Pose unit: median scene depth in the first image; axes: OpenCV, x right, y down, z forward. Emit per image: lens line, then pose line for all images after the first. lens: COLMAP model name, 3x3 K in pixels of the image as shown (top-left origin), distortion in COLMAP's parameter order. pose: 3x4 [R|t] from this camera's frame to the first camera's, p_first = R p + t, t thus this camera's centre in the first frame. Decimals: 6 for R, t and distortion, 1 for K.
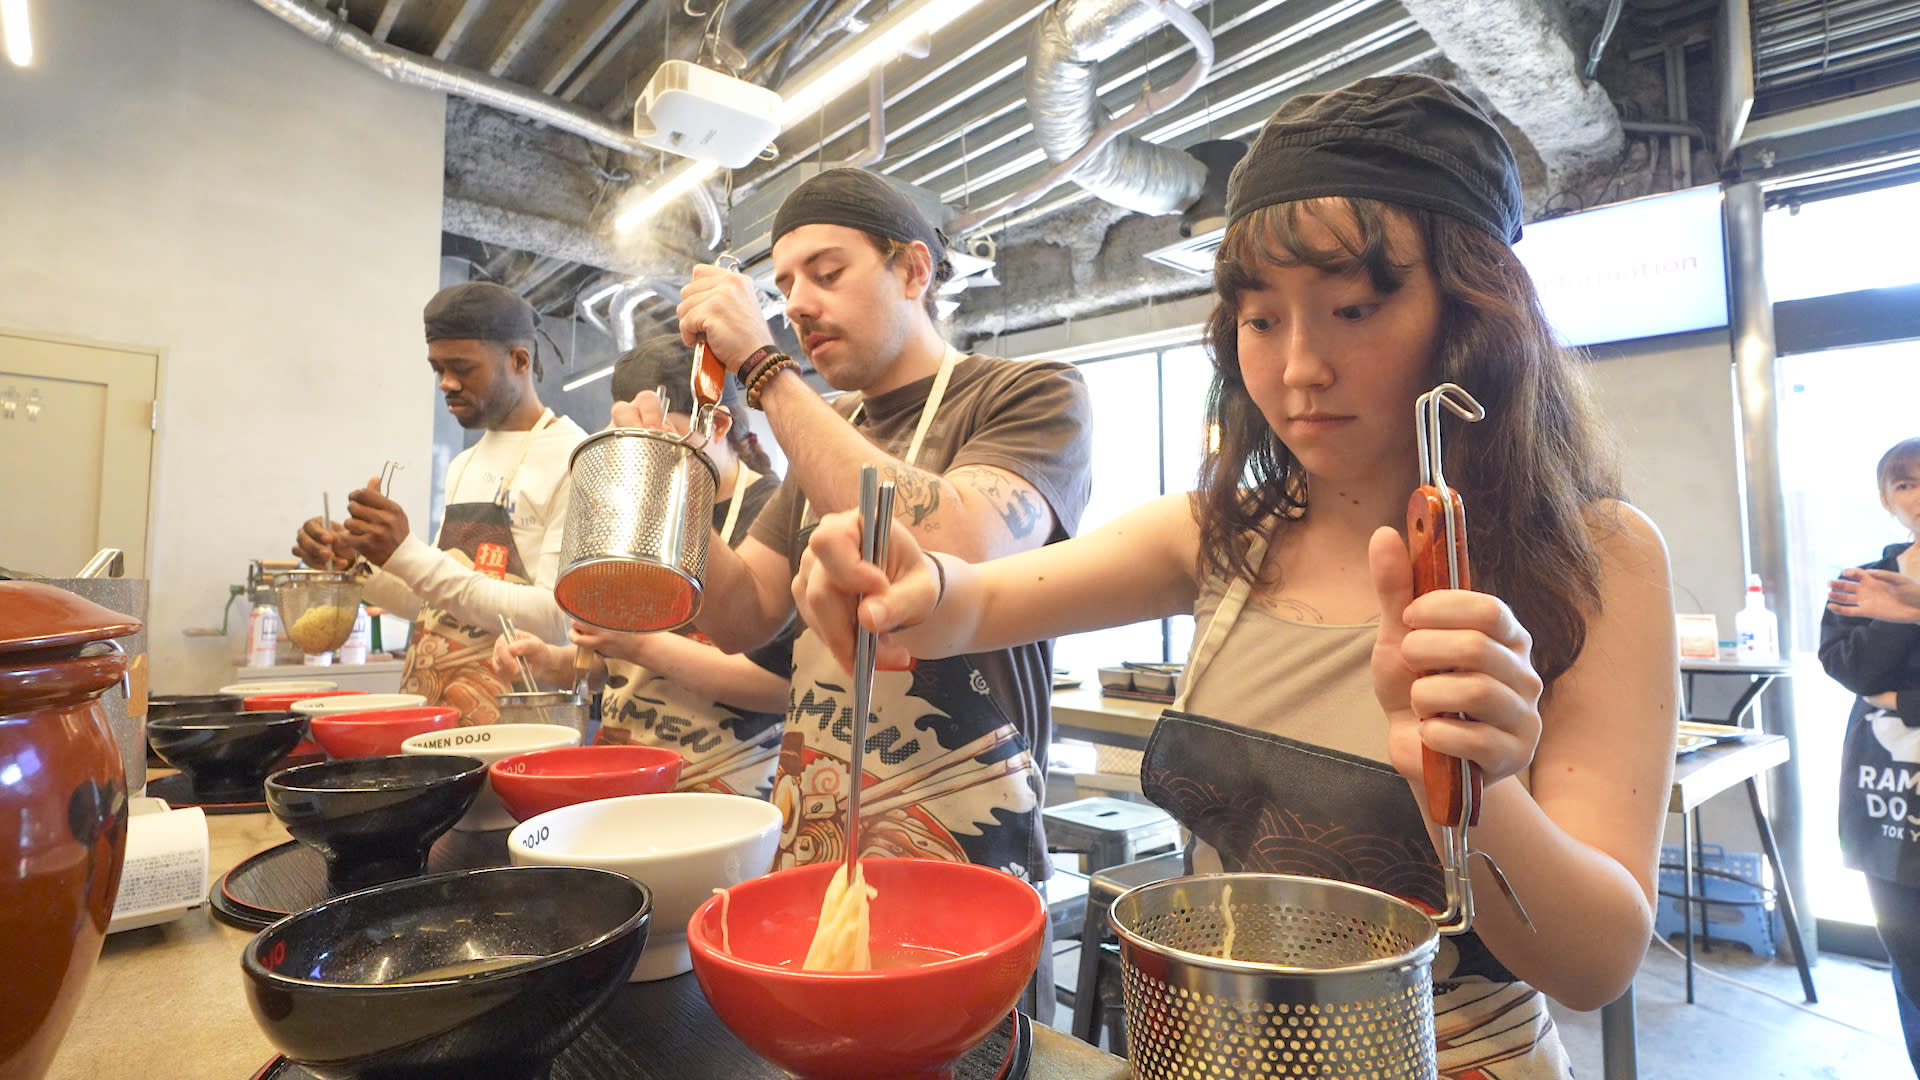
lens RADIAL K [[918.3, 0, 969.5], [0, 918.3, 542.5], [0, 0, 1]] dist [-0.000721, 0.006646]
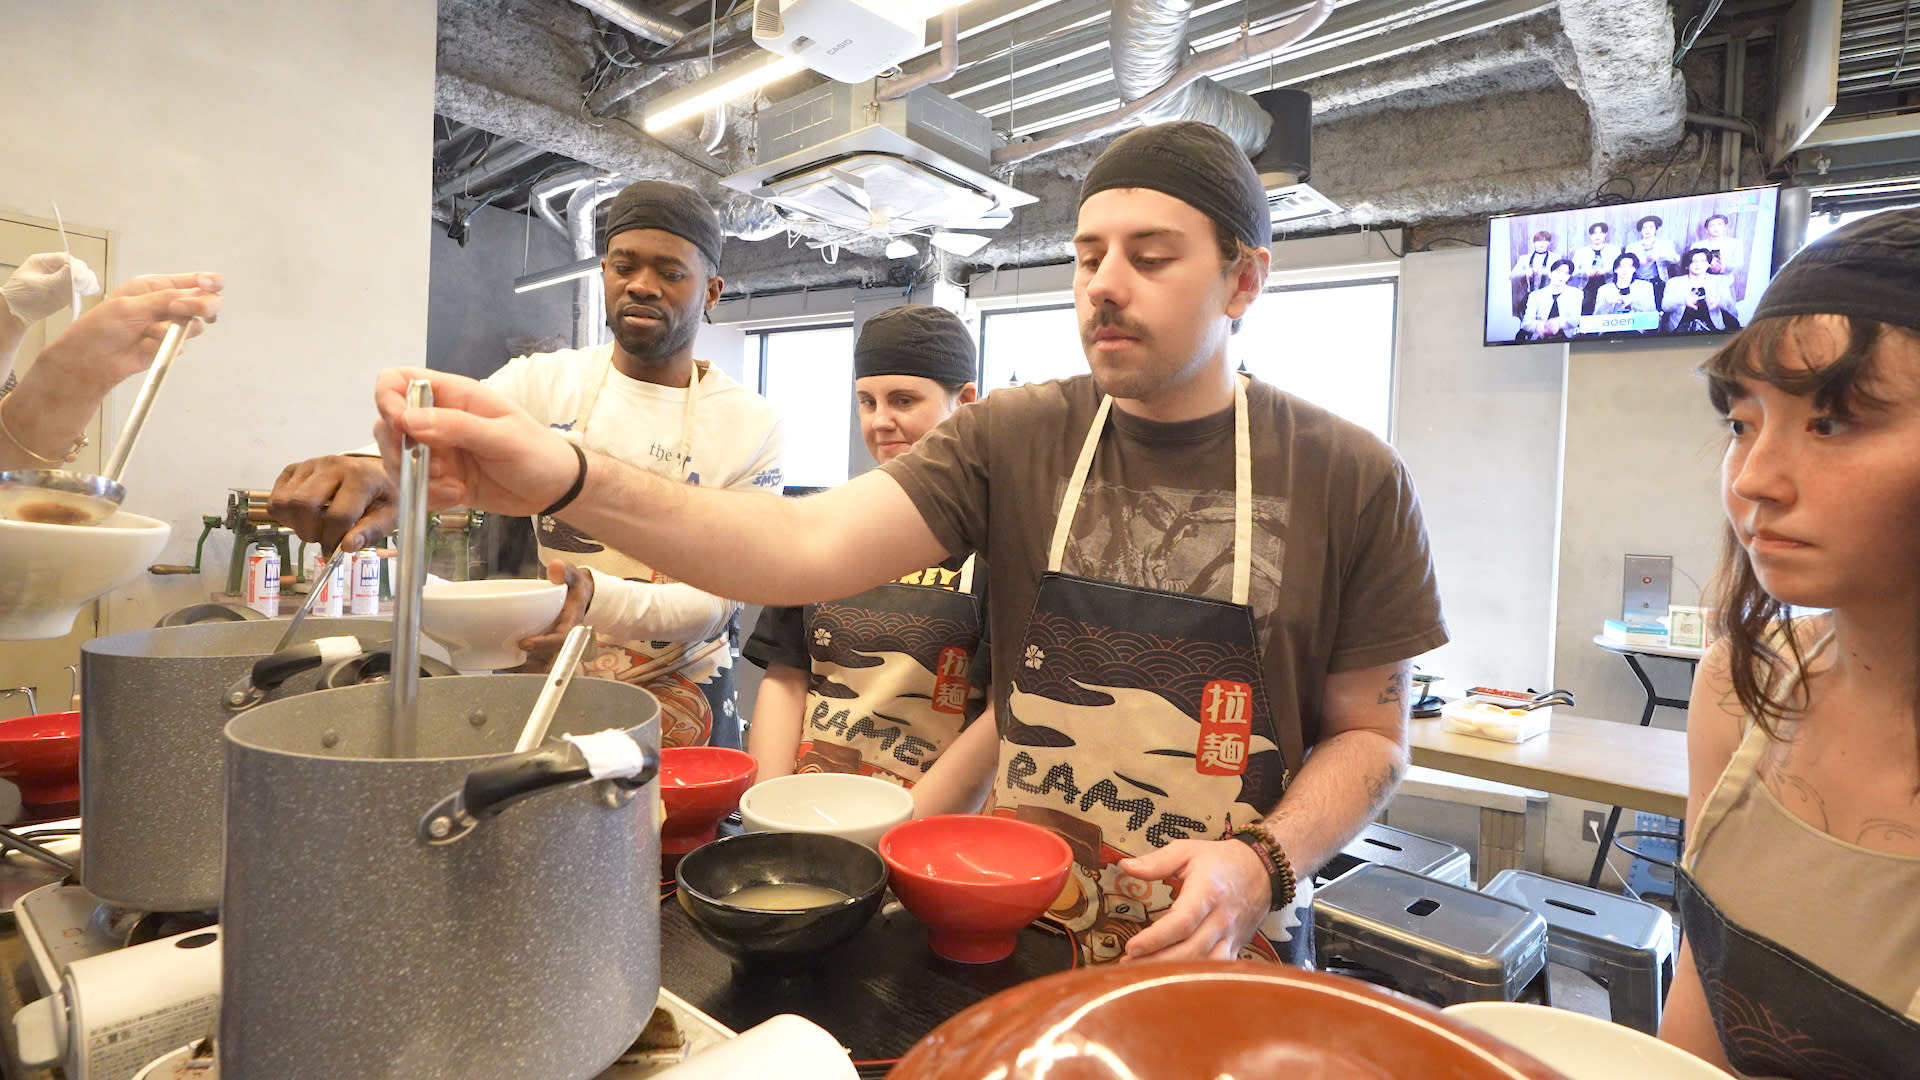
lens RADIAL K [[918.3, 0, 969.5], [0, 918.3, 542.5], [0, 0, 1]] dist [-0.000721, 0.006646]
pose [[0.992433, 0.041845, 0.115434, -0.157510], [-0.051669, 0.995170, 0.083467, -0.032964], [-0.111384, -0.088800, 0.989802, 0.049674]]
